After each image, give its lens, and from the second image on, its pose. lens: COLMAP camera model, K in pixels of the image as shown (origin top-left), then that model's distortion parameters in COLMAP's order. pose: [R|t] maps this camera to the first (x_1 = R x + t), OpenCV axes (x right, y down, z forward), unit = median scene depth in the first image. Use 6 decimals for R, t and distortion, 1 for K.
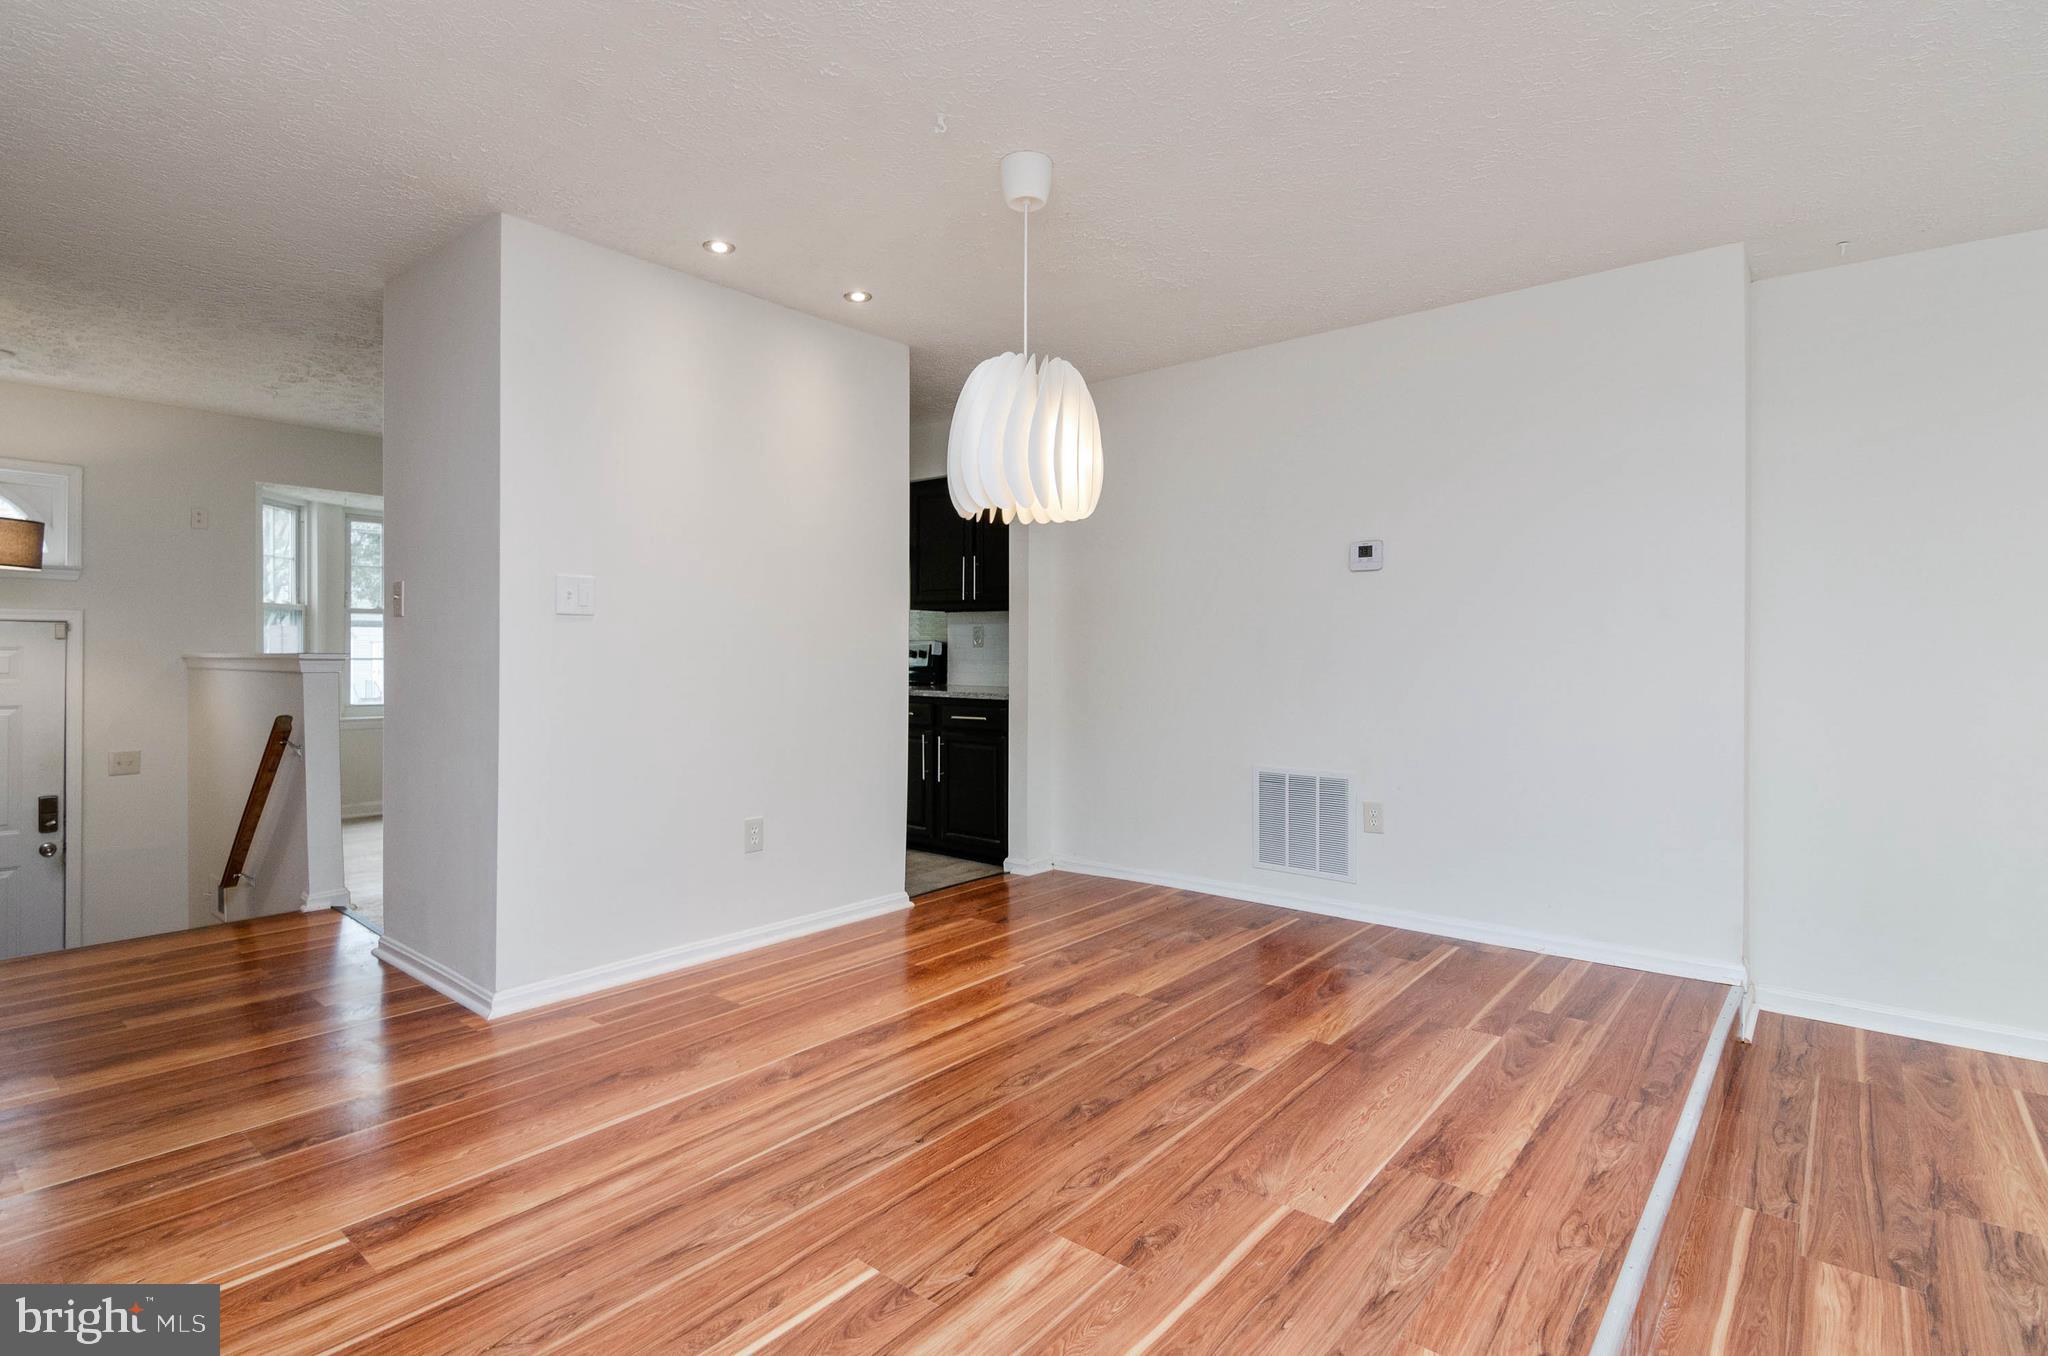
lens RADIAL K [[990.7, 0, 1025.1], [0, 990.7, 658.1], [0, 0, 1]] dist [0.008749, -0.004379]
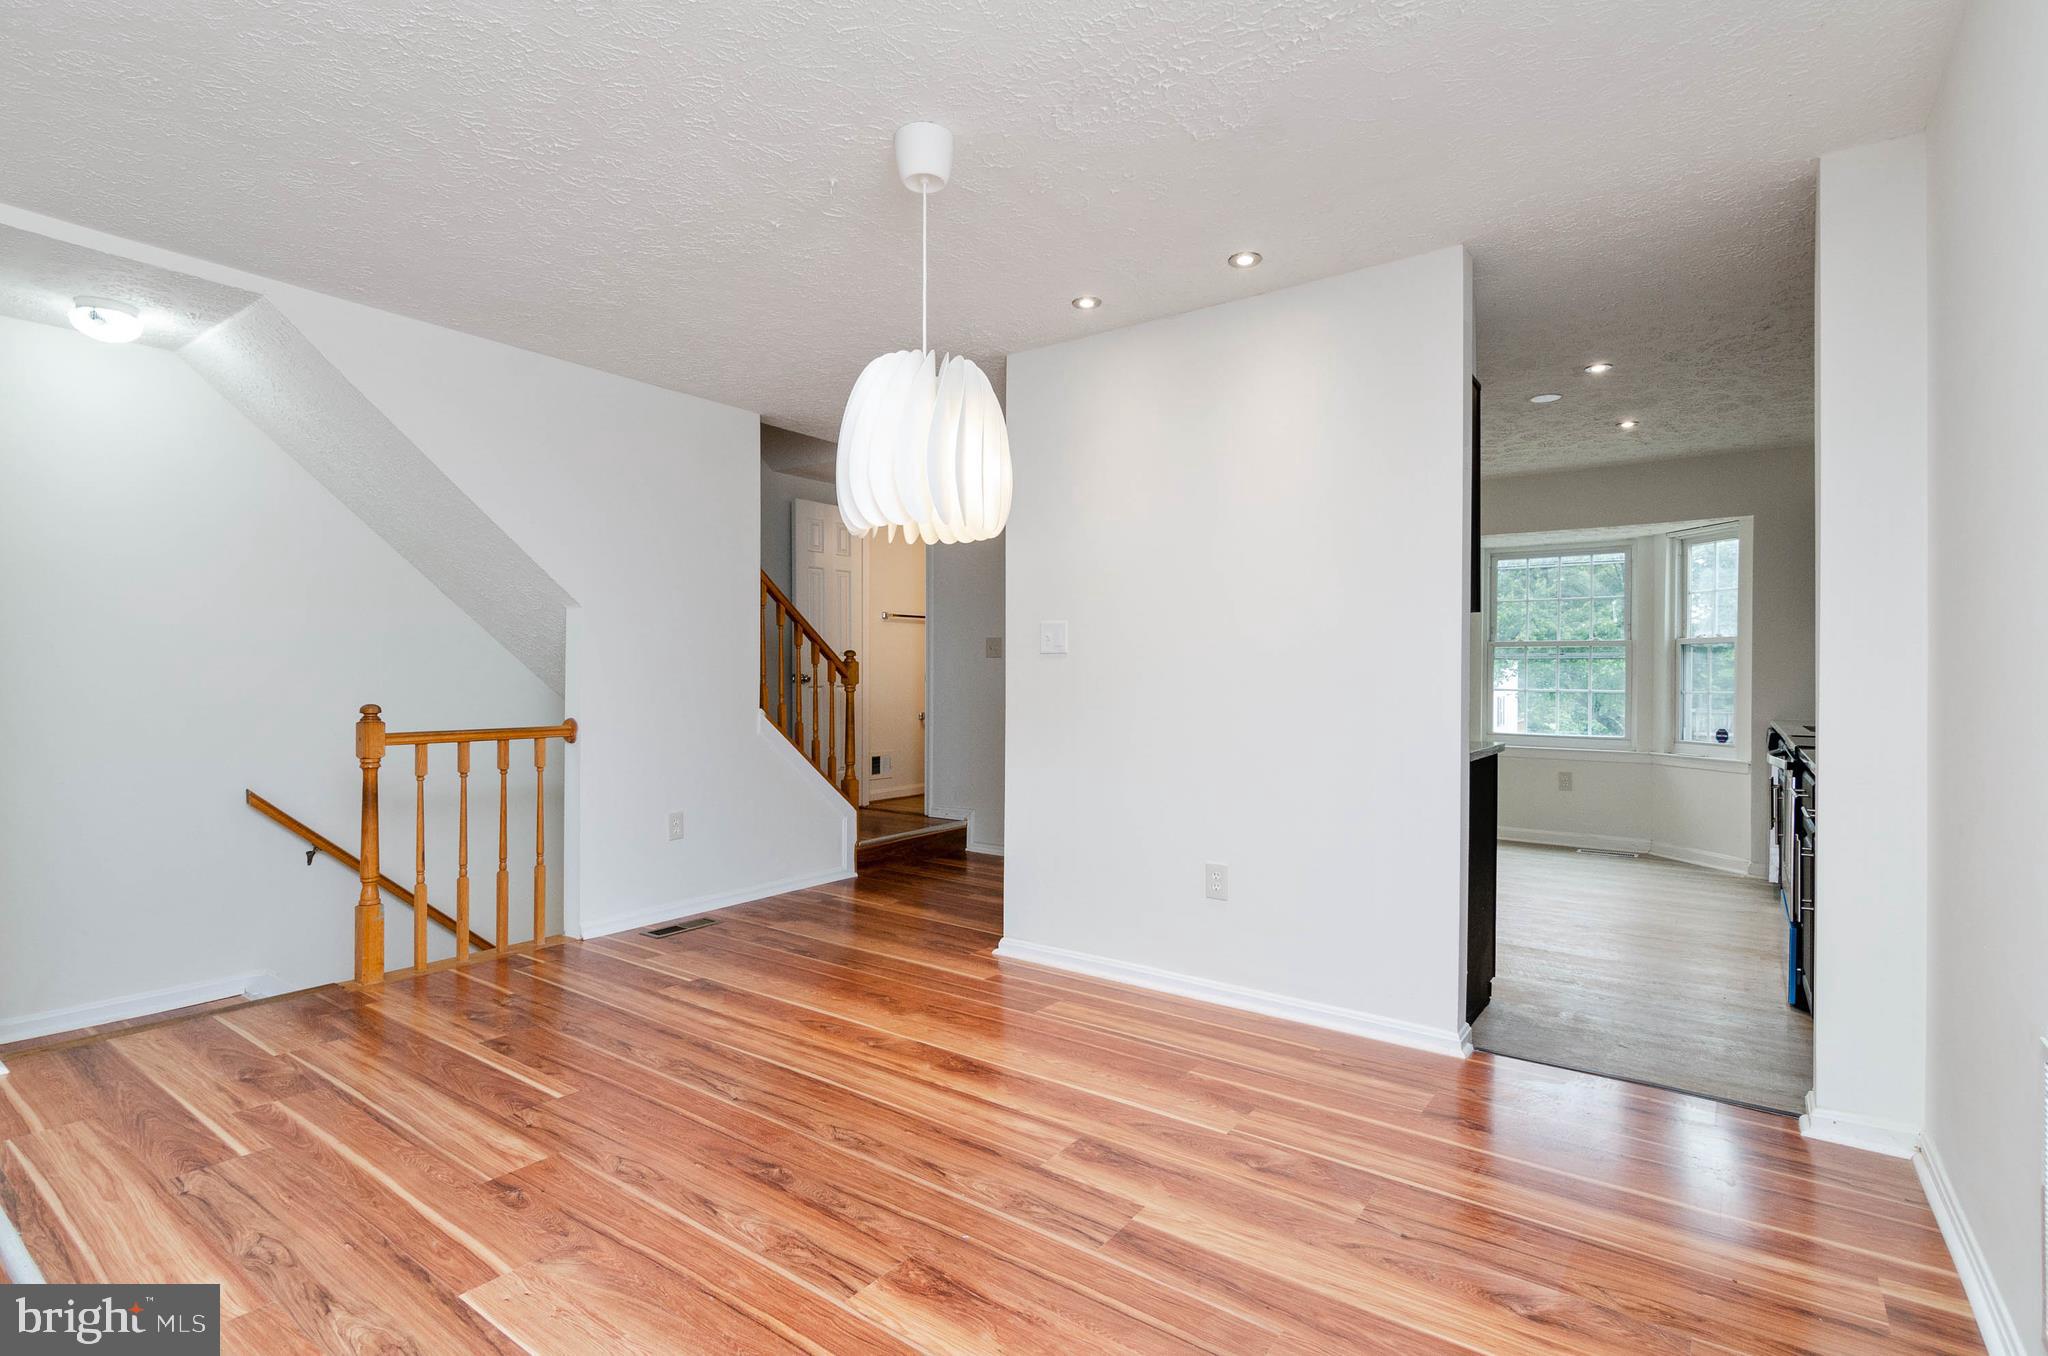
lens RADIAL K [[990.7, 0, 1021.9], [0, 990.7, 686.7], [0, 0, 1]] dist [0.008749, -0.004379]
pose [[0.057768, 0.015181, -0.998215, 0.988845], [-0.010775, 0.999836, 0.014582, -0.032712], [0.998272, 0.009913, 0.057922, 1.132301]]
